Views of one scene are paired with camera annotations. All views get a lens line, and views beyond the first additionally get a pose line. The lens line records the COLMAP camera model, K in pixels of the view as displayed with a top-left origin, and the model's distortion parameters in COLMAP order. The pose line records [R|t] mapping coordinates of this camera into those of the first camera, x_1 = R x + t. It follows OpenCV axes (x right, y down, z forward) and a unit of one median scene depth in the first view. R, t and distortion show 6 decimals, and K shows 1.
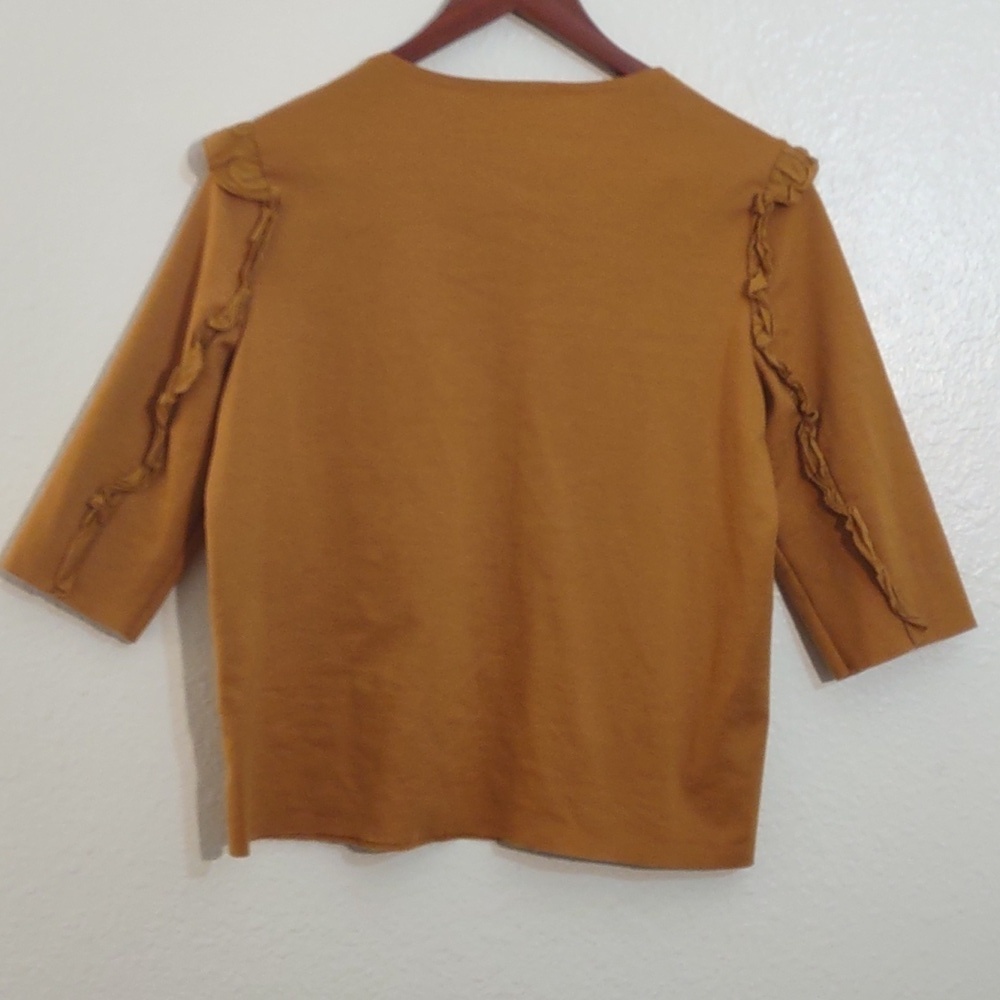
lens RADIAL K [[1891.3, 0, 457.5], [0, 1891.3, 489.4], [0, 0, 1]] dist [0.109953, 0.000000]
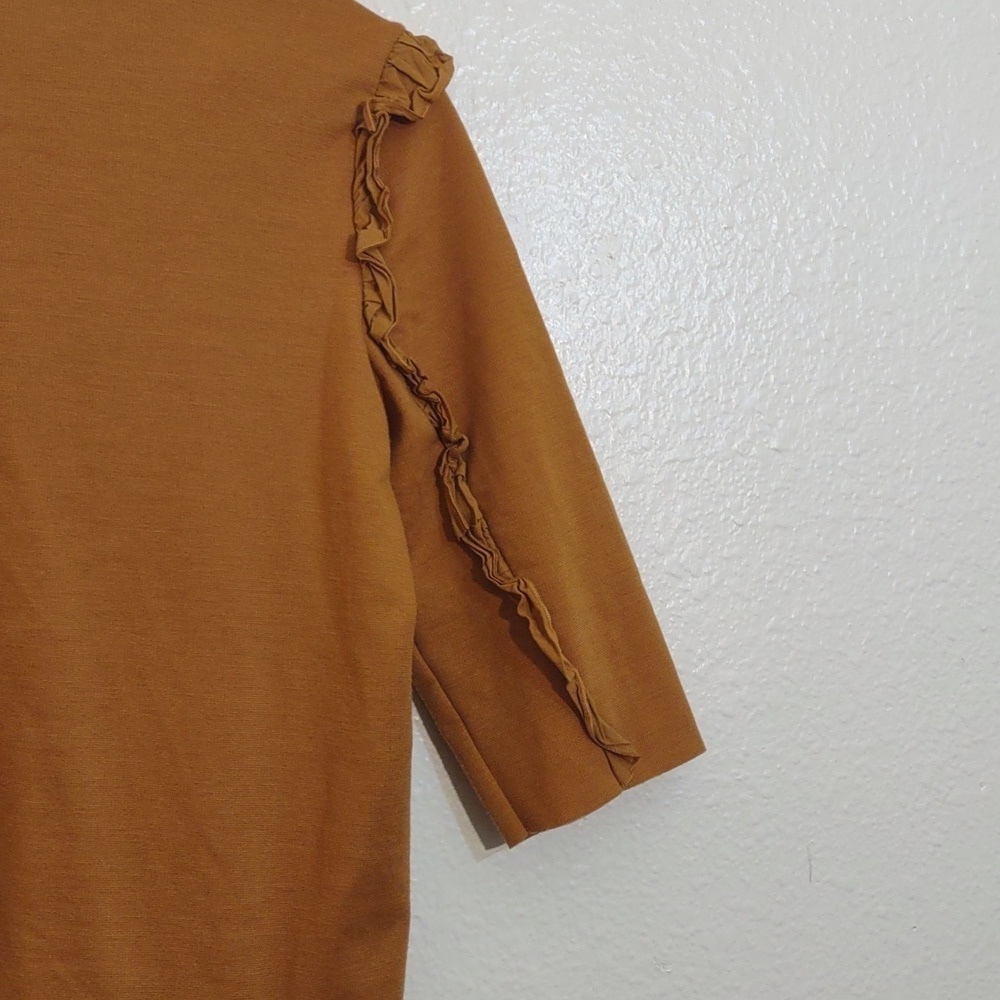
lens RADIAL K [[1891.3, 0, 503.2], [0, 1891.3, 500.5], [0, 0, 1]] dist [0.109953, 0.000000]
pose [[0.973762, -0.027753, 0.225872, 0.055642], [0.035707, 0.998875, -0.031208, 0.001904], [-0.224752, 0.038454, 0.973657, 0.376031]]
